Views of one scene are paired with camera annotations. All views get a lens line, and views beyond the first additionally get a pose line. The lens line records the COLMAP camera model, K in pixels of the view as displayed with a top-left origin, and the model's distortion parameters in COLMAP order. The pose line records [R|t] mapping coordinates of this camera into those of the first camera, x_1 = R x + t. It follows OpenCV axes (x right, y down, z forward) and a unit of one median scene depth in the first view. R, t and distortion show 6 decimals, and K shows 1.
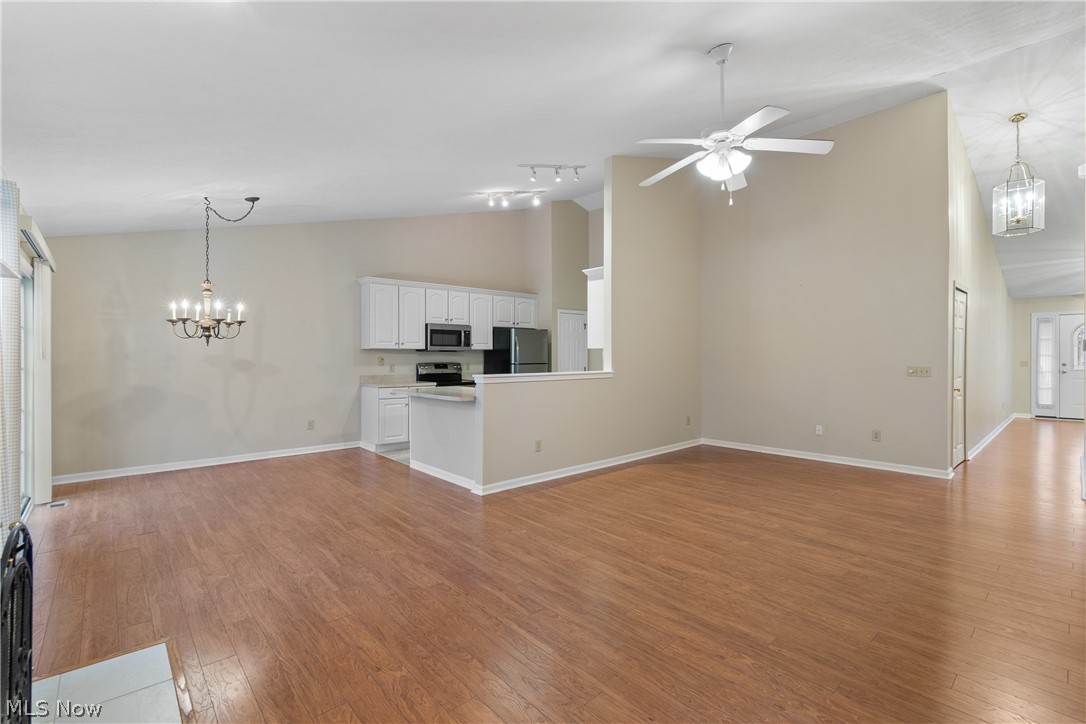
lens RADIAL K [[484.1, 0, 553.8], [0, 484.1, 357.7], [0, 0, 1]] dist [0.003862, -0.003844]
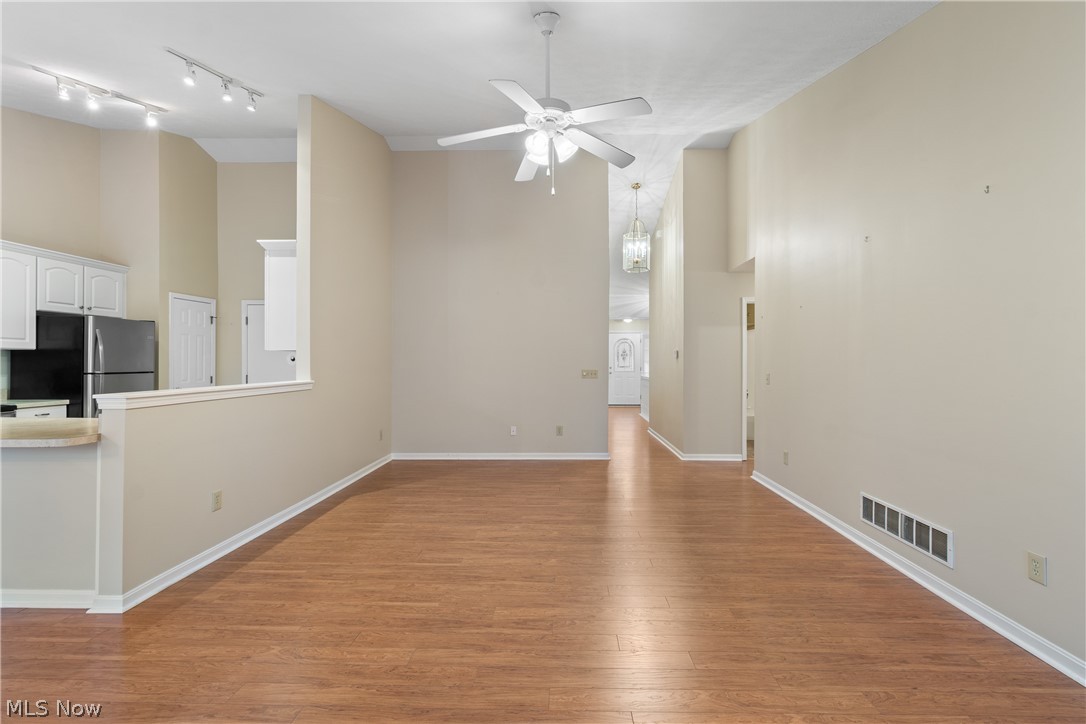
lens RADIAL K [[484.1, 0, 556.0], [0, 484.1, 361.5], [0, 0, 1]] dist [0.003862, -0.003844]
pose [[0.690765, 0.001697, 0.723078, -0.185265], [0.001908, 0.999989, -0.004170, 0.002029], [-0.723077, 0.004260, 0.690754, 0.236369]]
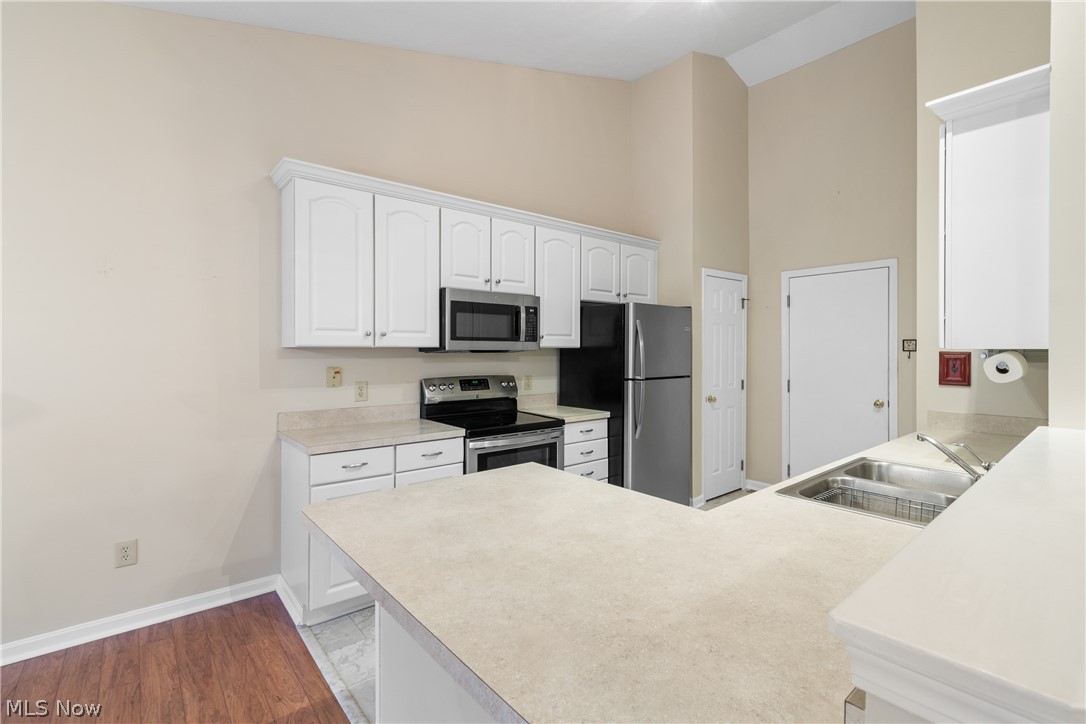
lens RADIAL K [[484.1, 0, 564.7], [0, 484.1, 353.6], [0, 0, 1]] dist [0.003862, -0.003844]
pose [[0.999598, 0.001881, -0.028293, -0.206584], [-0.001803, 0.999995, 0.002784, -0.019769], [0.028298, -0.002732, 0.999596, 0.833967]]
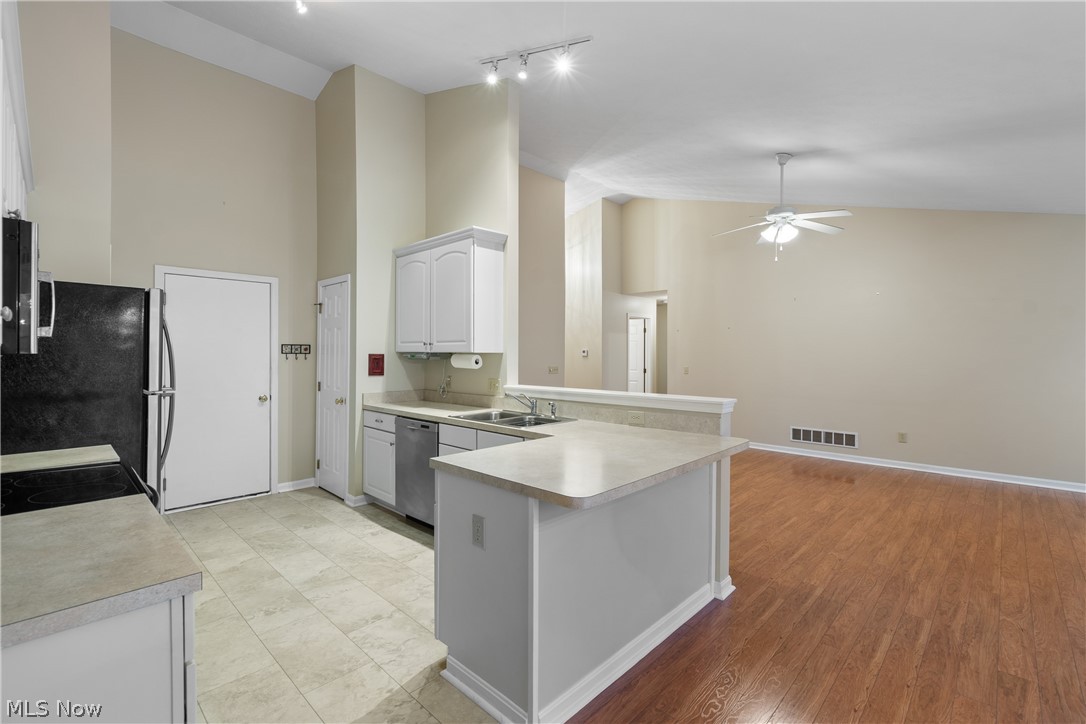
lens RADIAL K [[484.1, 0, 551.1], [0, 484.1, 353.6], [0, 0, 1]] dist [0.003862, -0.003844]
pose [[-0.072385, 0.000221, 0.997377, -0.686630], [0.003066, 0.999995, 0.000001, -0.020837], [-0.997372, 0.003058, -0.072385, 1.156021]]
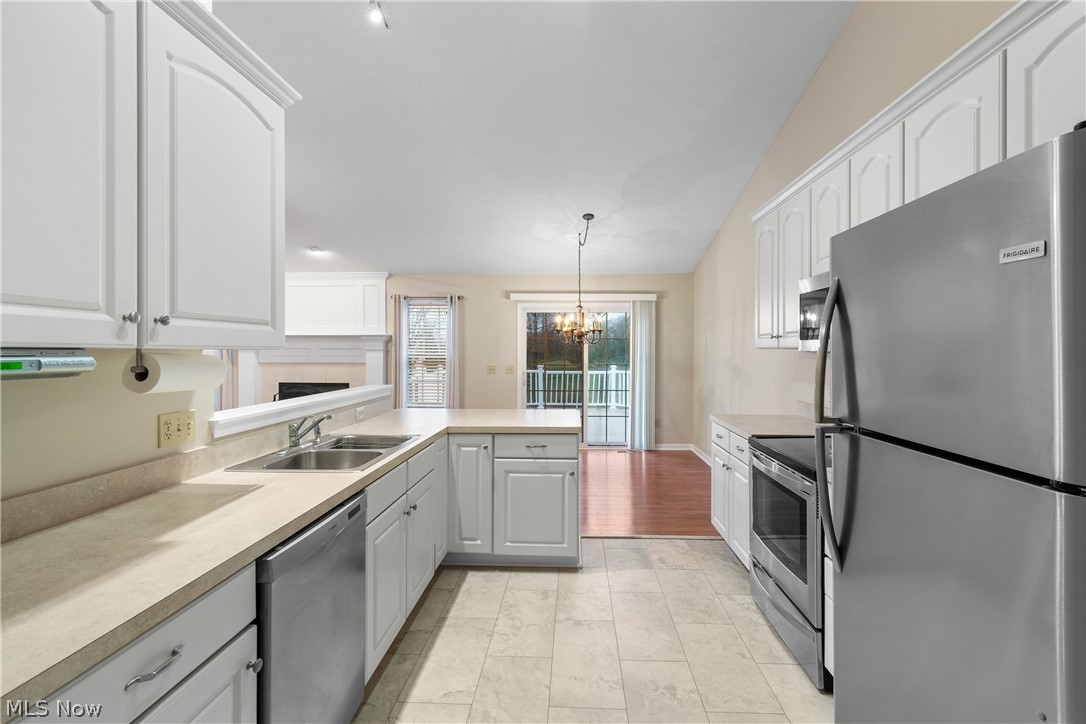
lens RADIAL K [[475.7, 0, 558.7], [0, 475.7, 349.4], [0, 0, 1]] dist [-0.008062, -0.000059]
pose [[-0.699296, -0.001082, -0.714831, 0.191783], [-0.001801, 0.999998, 0.000248, -0.022989], [0.714830, 0.001461, -0.699297, 1.623828]]
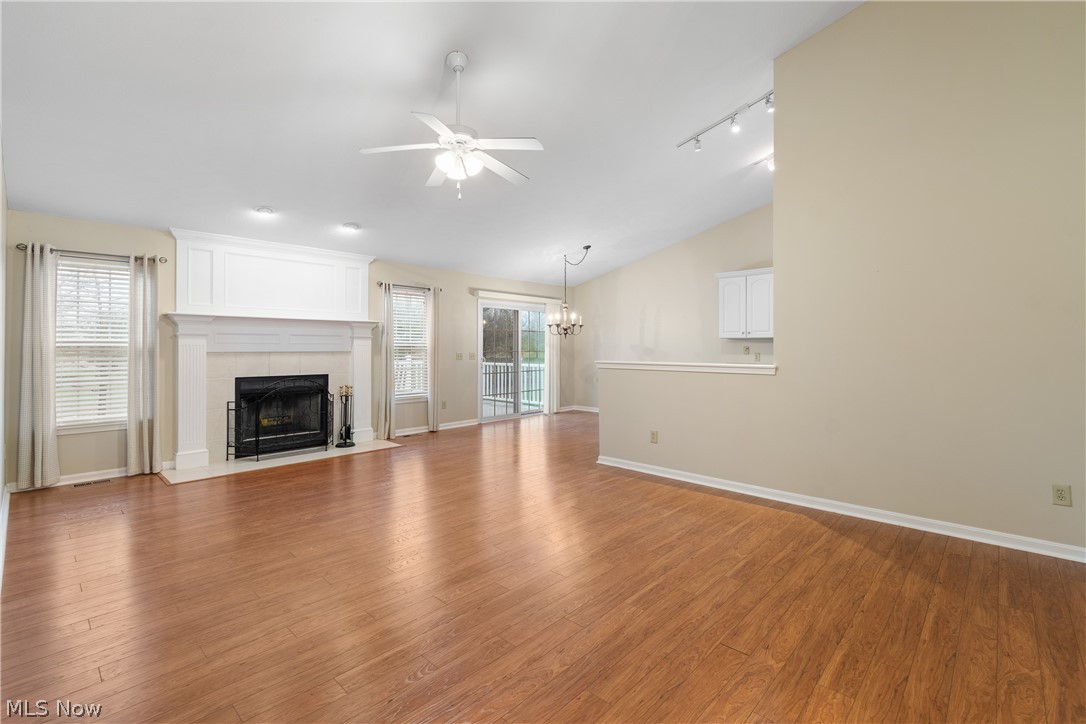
lens RADIAL K [[484.1, 0, 552.8], [0, 484.1, 343.4], [0, 0, 1]] dist [0.003862, -0.003844]
pose [[0.081002, -0.005481, -0.996699, 0.918220], [-0.003974, 0.999975, -0.005821, 0.001088], [0.996706, 0.004433, 0.080978, 0.717784]]
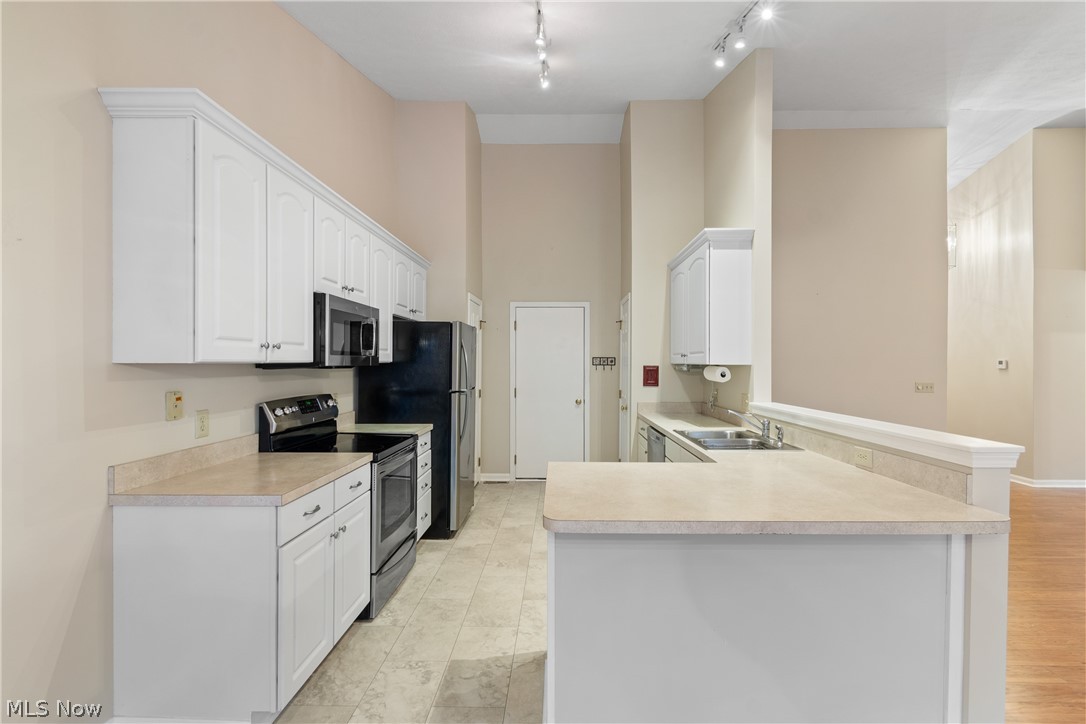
lens RADIAL K [[484.1, 0, 550.3], [0, 484.1, 362.9], [0, 0, 1]] dist [0.003862, -0.003844]
pose [[0.687554, 0.002156, 0.726130, -0.590305], [0.001958, 0.999986, -0.004822, -0.022441], [-0.726130, 0.004737, 0.687541, 0.904965]]
